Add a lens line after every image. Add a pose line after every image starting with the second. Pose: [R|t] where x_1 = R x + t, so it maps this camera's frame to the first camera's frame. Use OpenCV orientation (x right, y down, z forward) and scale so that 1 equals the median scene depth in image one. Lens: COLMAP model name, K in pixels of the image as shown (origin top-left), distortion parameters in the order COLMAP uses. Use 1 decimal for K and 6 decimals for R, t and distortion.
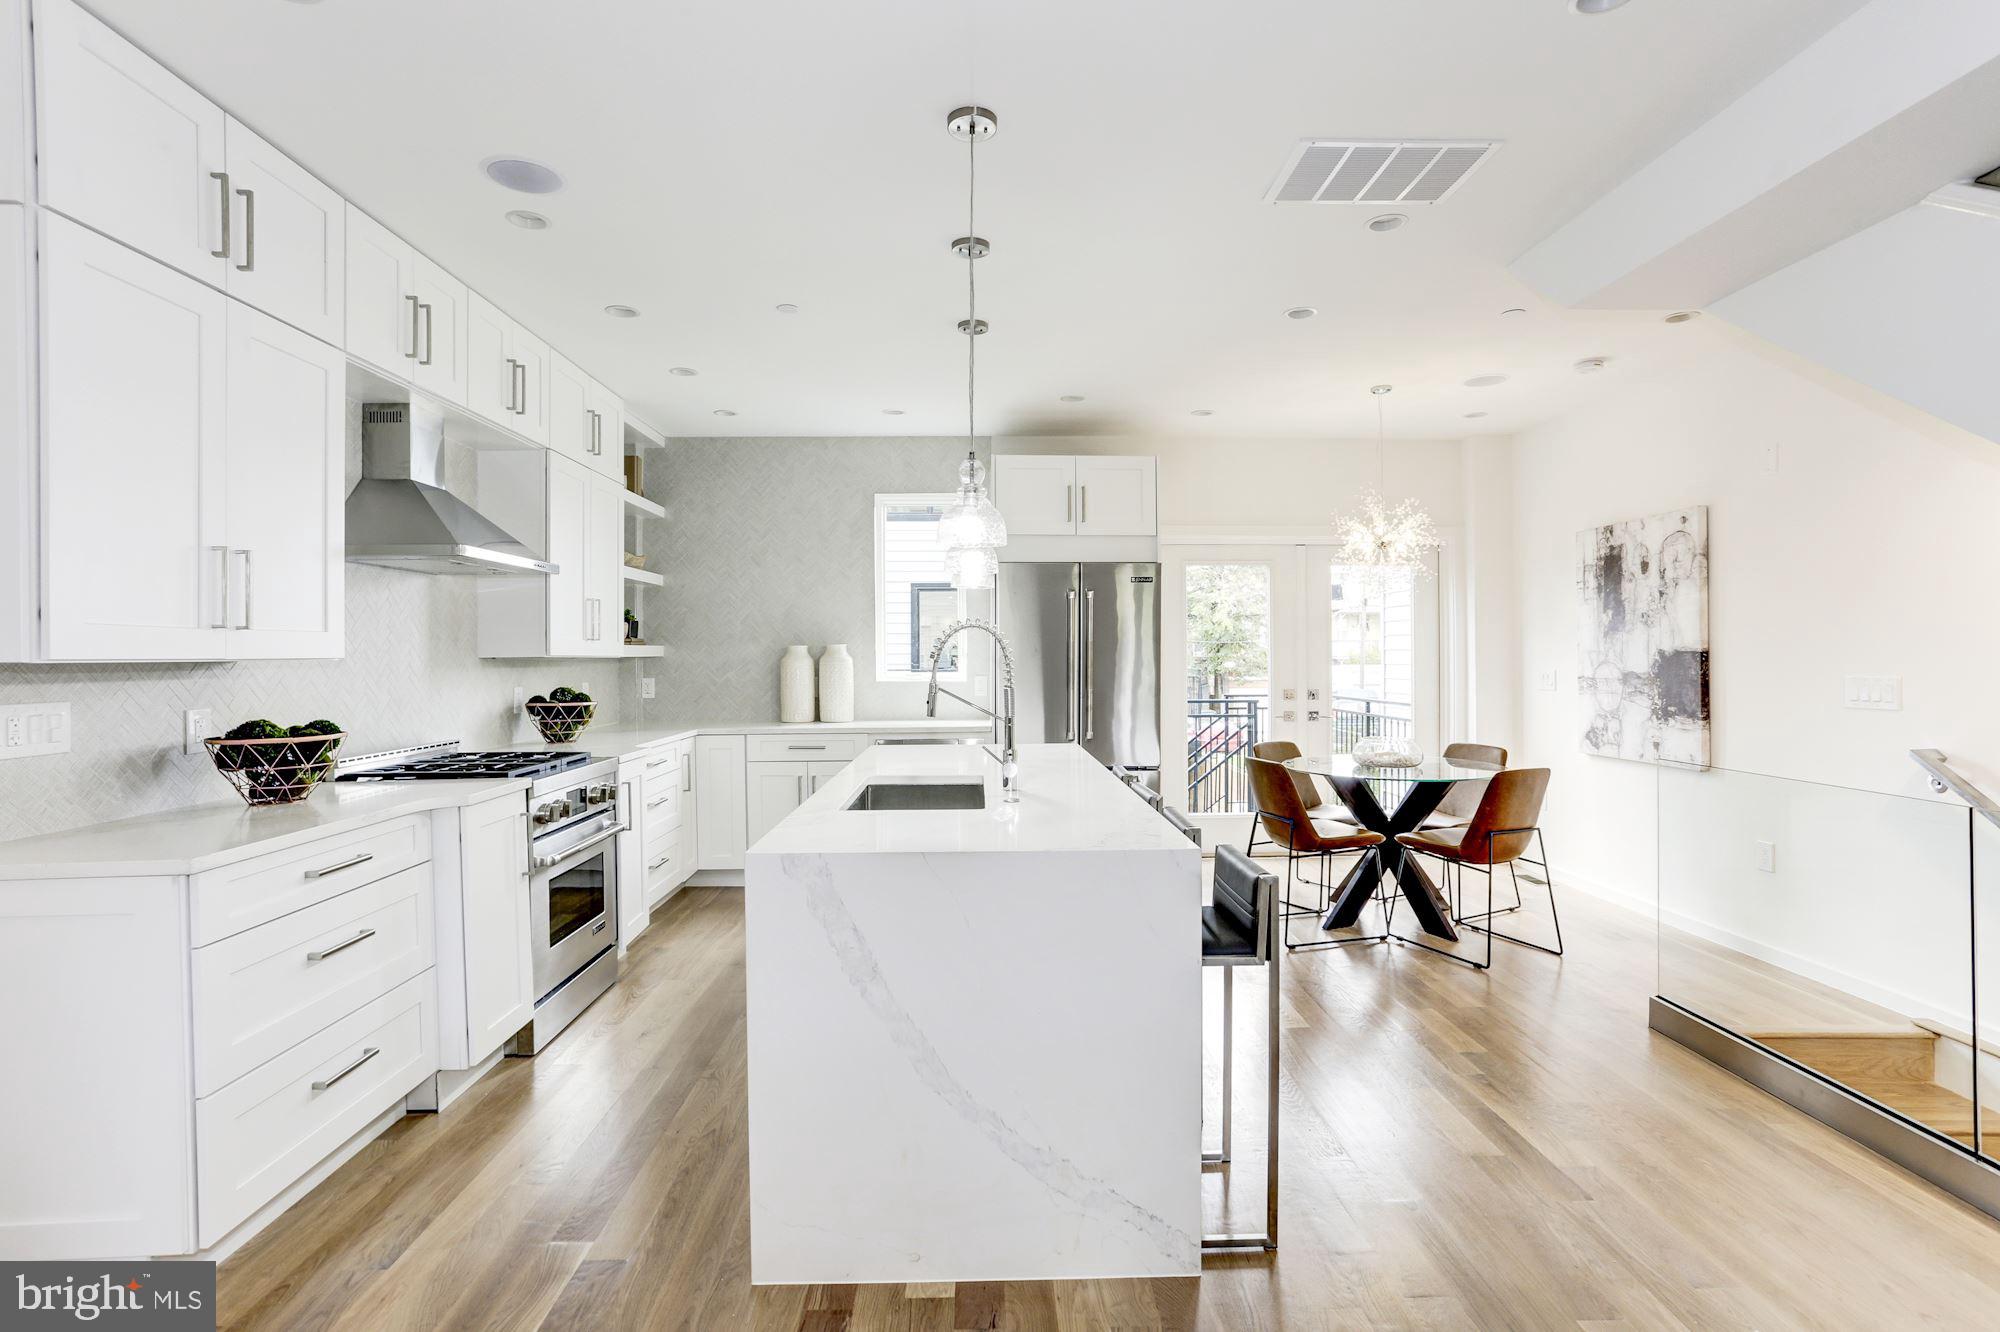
lens RADIAL K [[966.6, 0, 996.0], [0, 966.6, 655.5], [0, 0, 1]] dist [-0.060551, 0.036461]
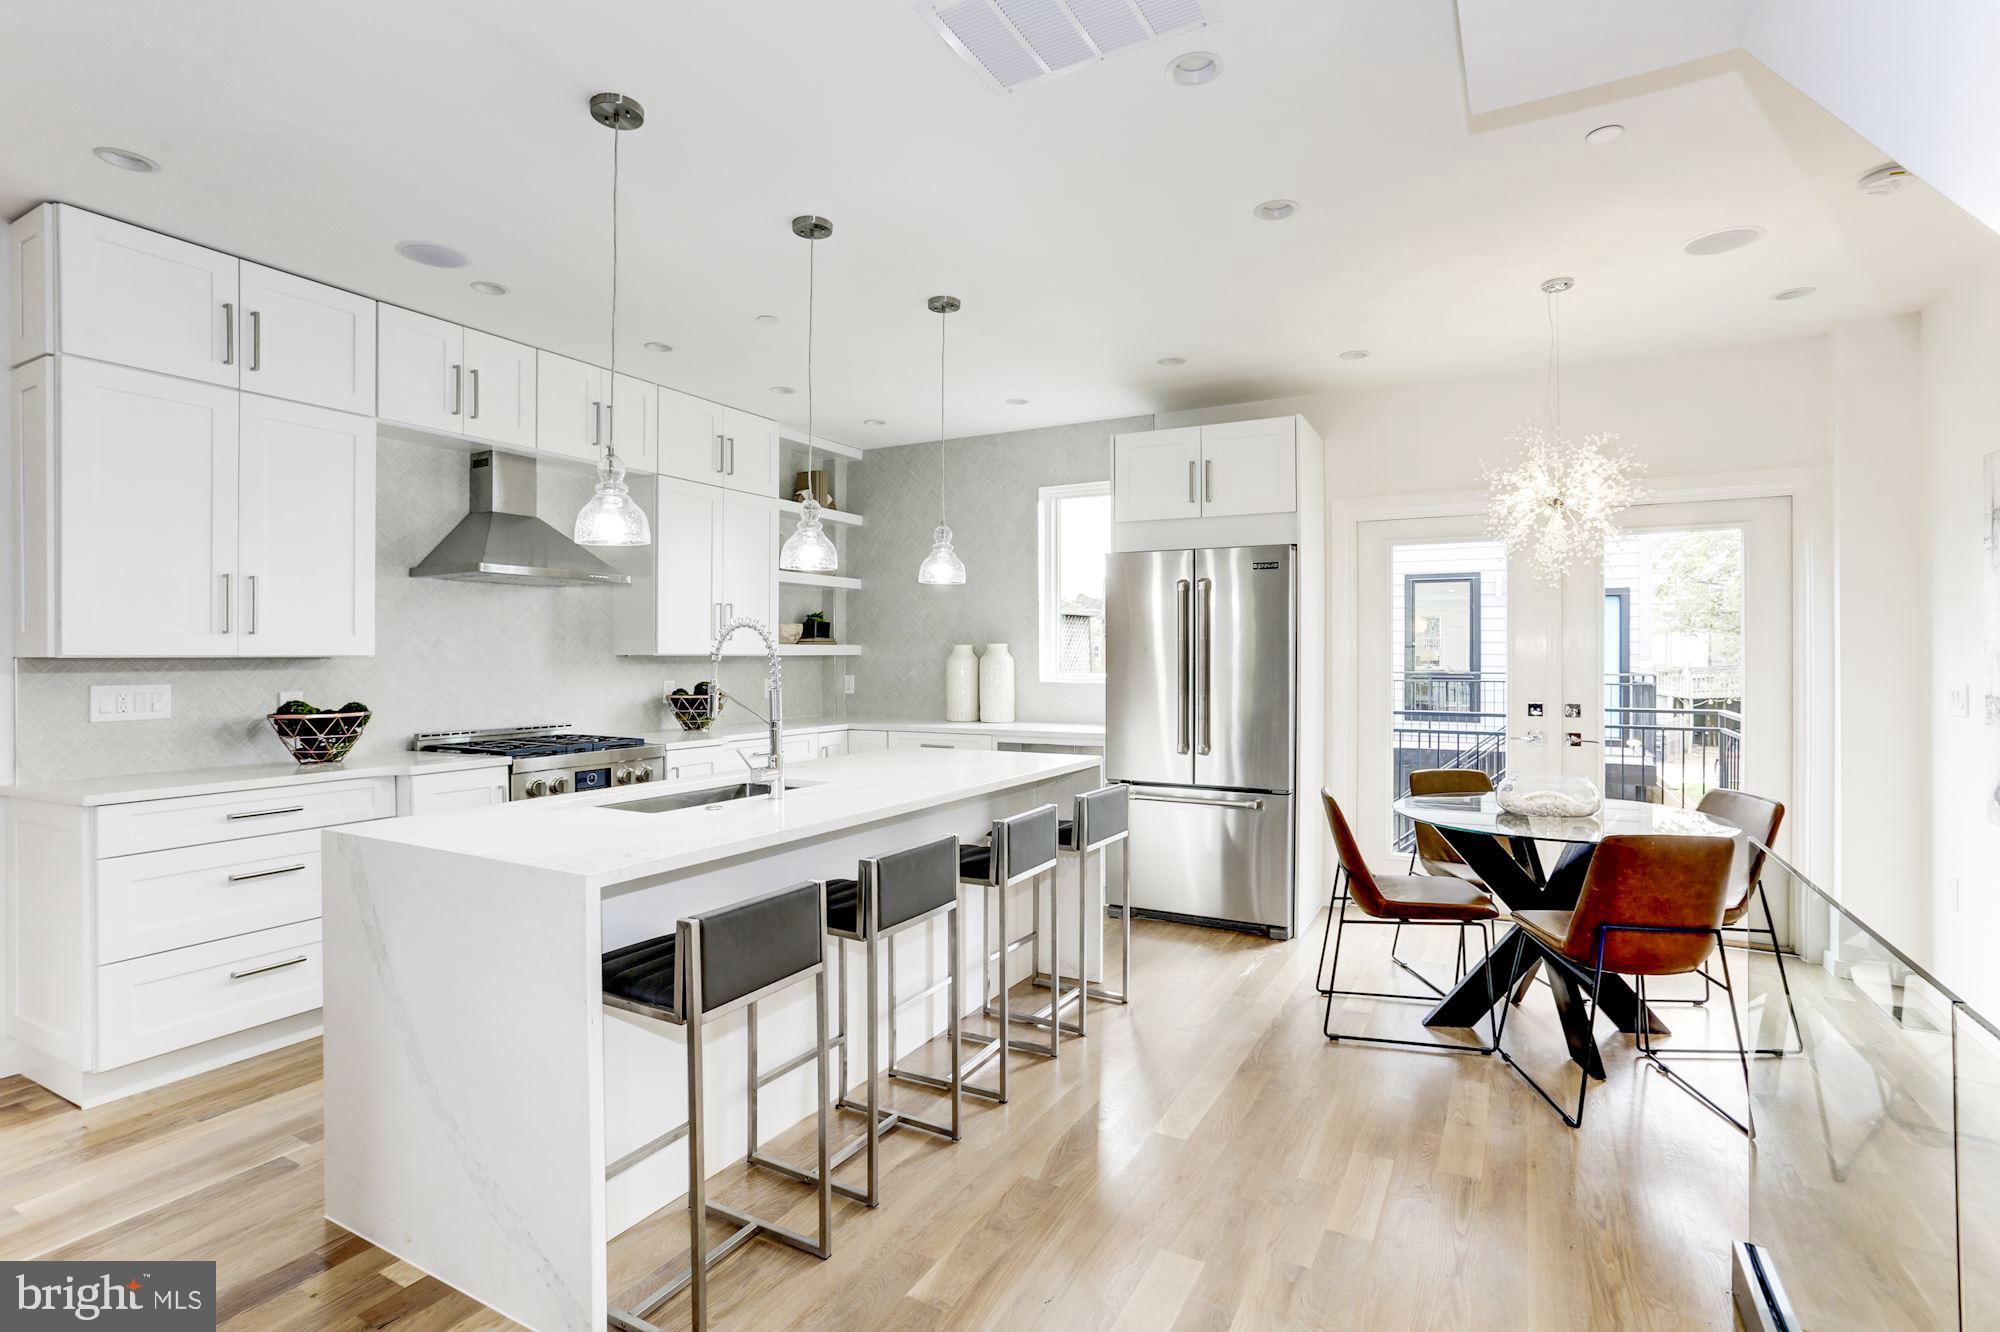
lens RADIAL K [[966.6, 0, 996.0], [0, 966.6, 655.5], [0, 0, 1]] dist [-0.060551, 0.036461]
pose [[0.862532, 0.004581, -0.505982, 0.427823], [-0.004048, 0.999989, 0.002153, -0.001775], [0.505986, 0.000191, 0.862542, 0.190701]]
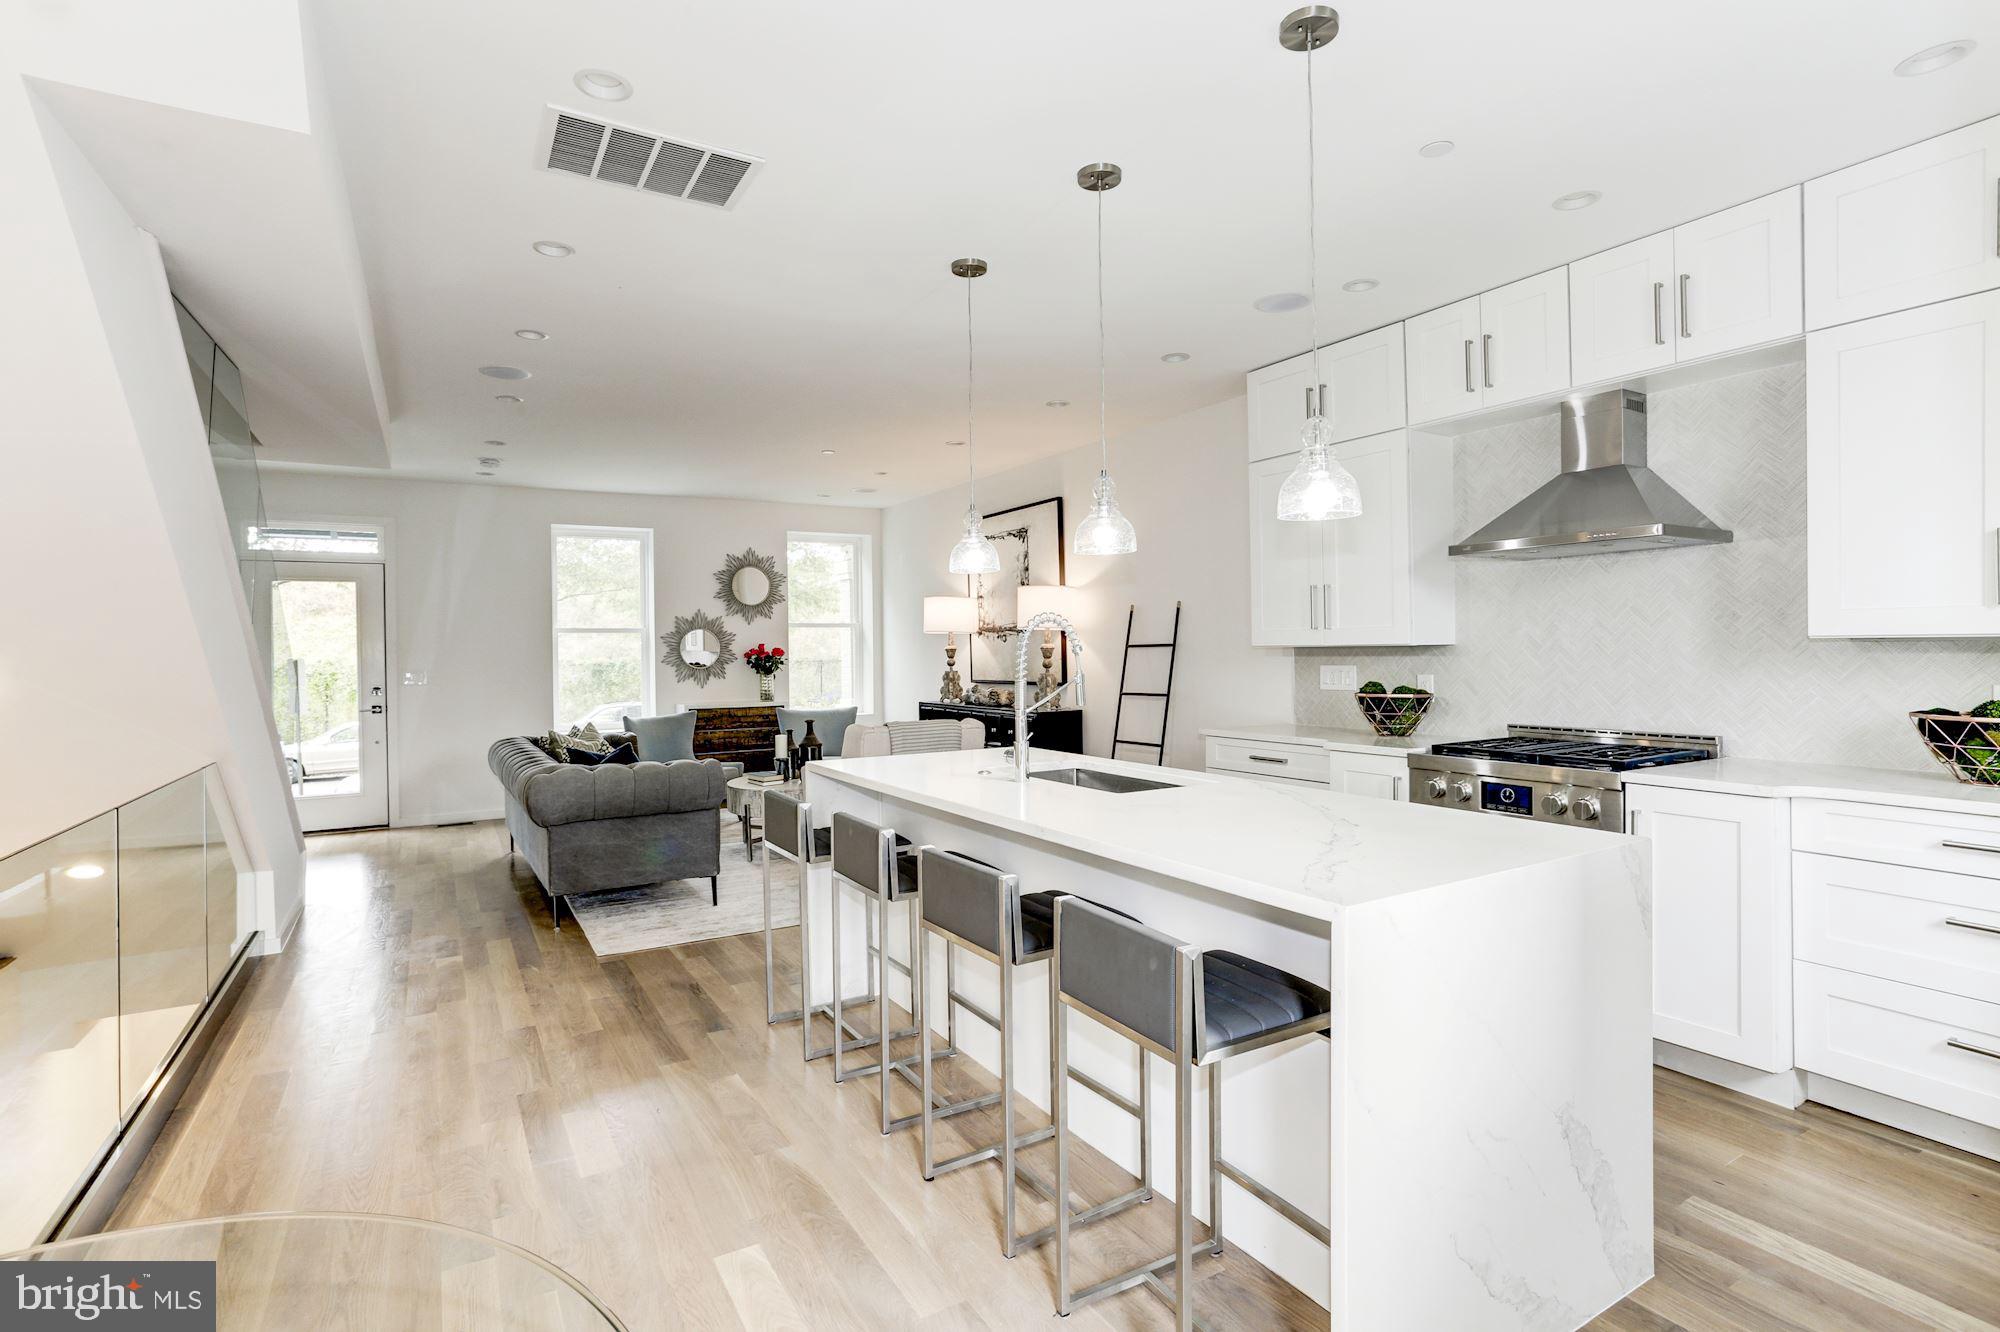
lens RADIAL K [[966.6, 0, 996.0], [0, 966.6, 655.5], [0, 0, 1]] dist [-0.060551, 0.036461]
pose [[-0.871330, 0.017229, -0.490396, 0.339657], [0.015018, 0.999852, 0.008444, -0.001262], [0.490468, -0.000007, -0.871459, 1.185533]]
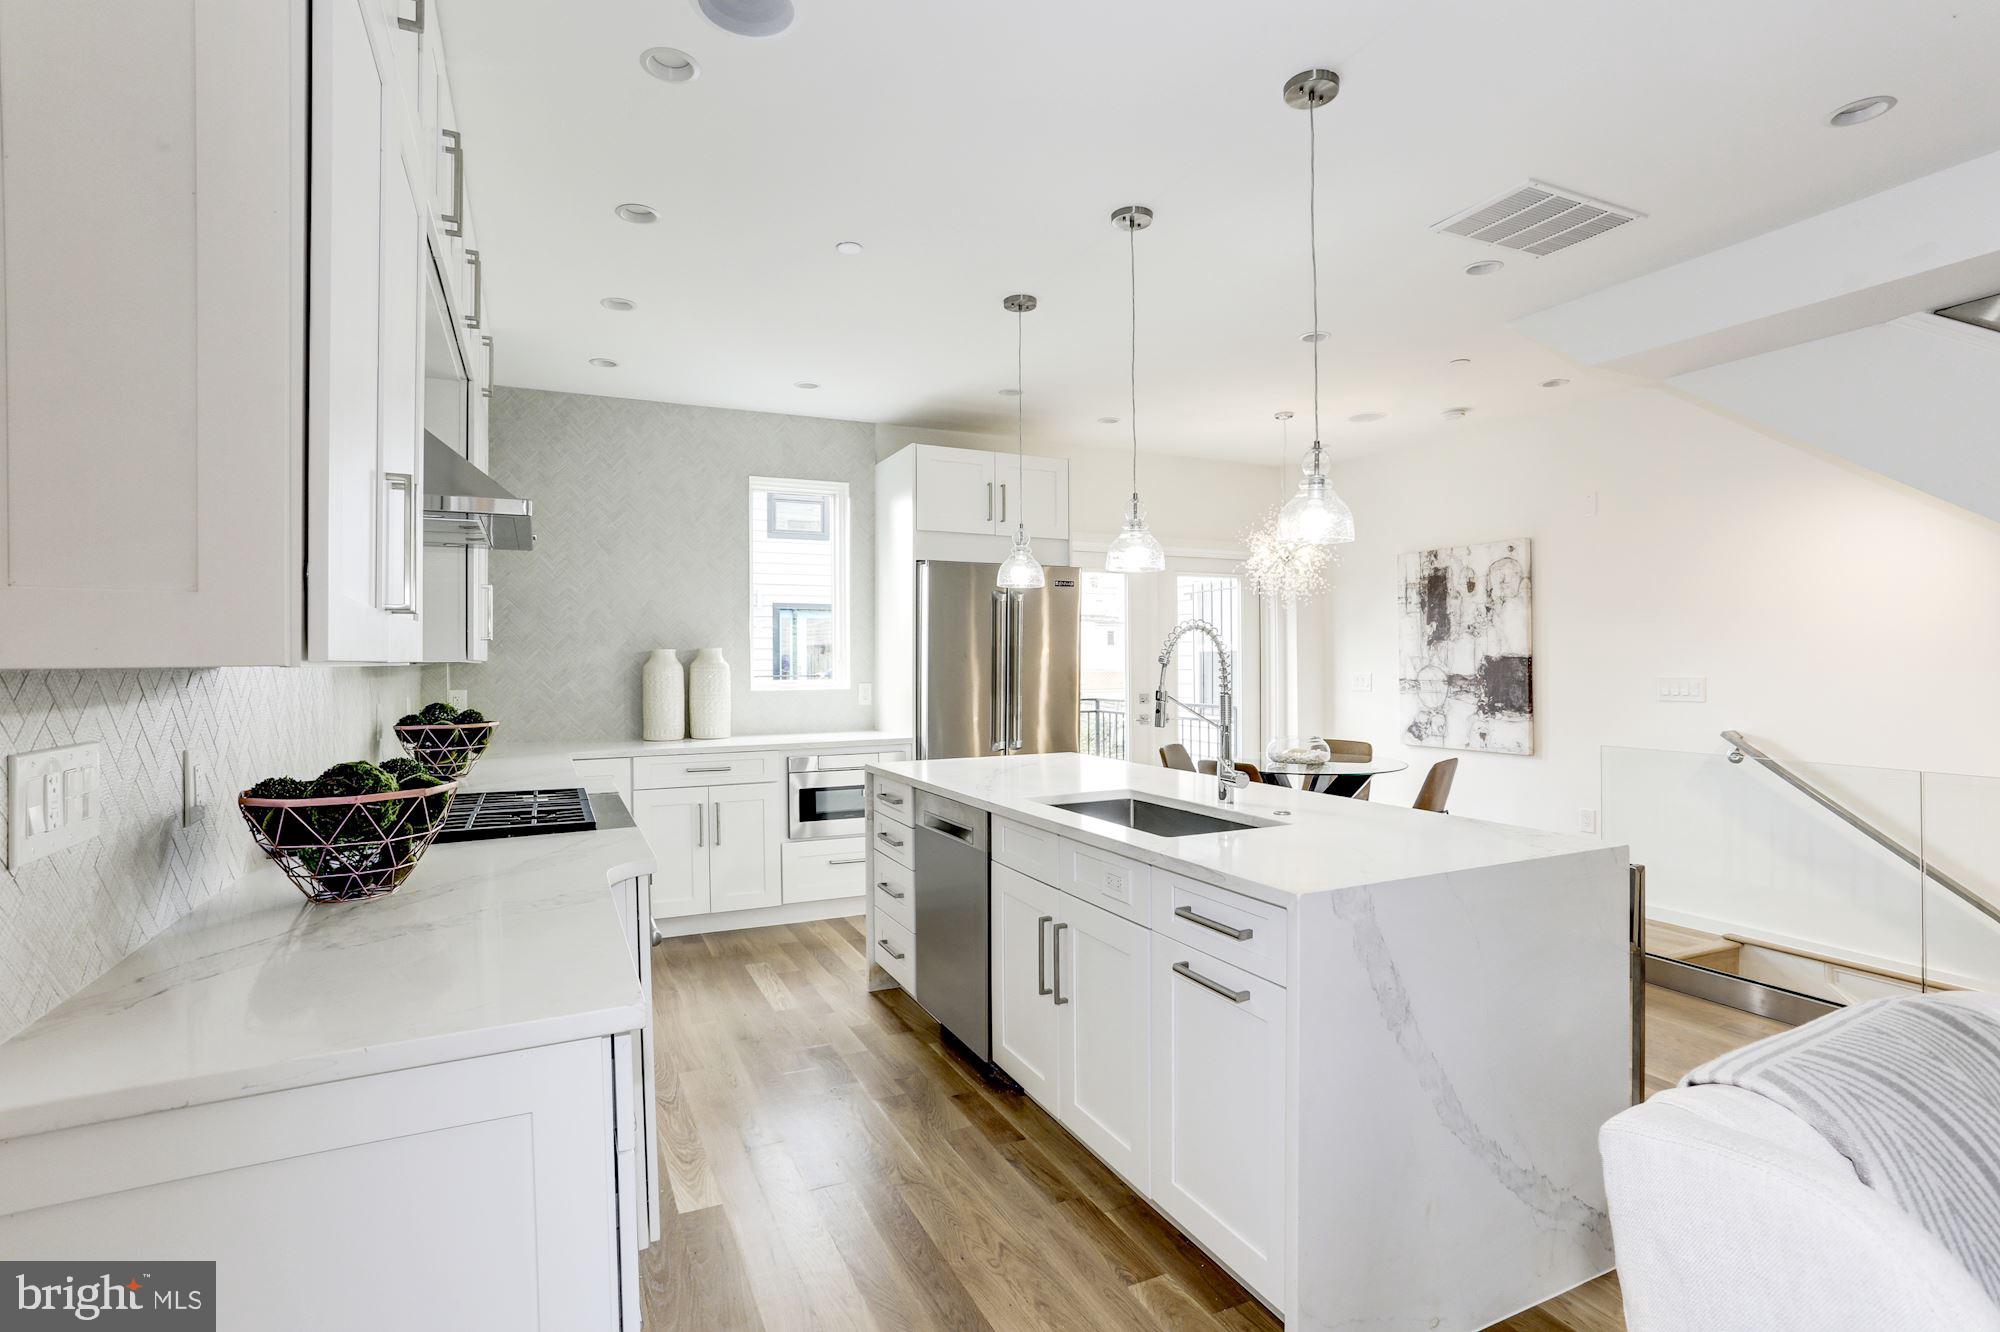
lens RADIAL K [[966.6, 0, 996.0], [0, 966.6, 655.5], [0, 0, 1]] dist [-0.060551, 0.036461]
pose [[0.913313, 0.002344, 0.407251, -0.361778], [0.000401, 0.999978, -0.006654, 0.001364], [-0.407258, 0.006240, 0.913292, 0.148749]]
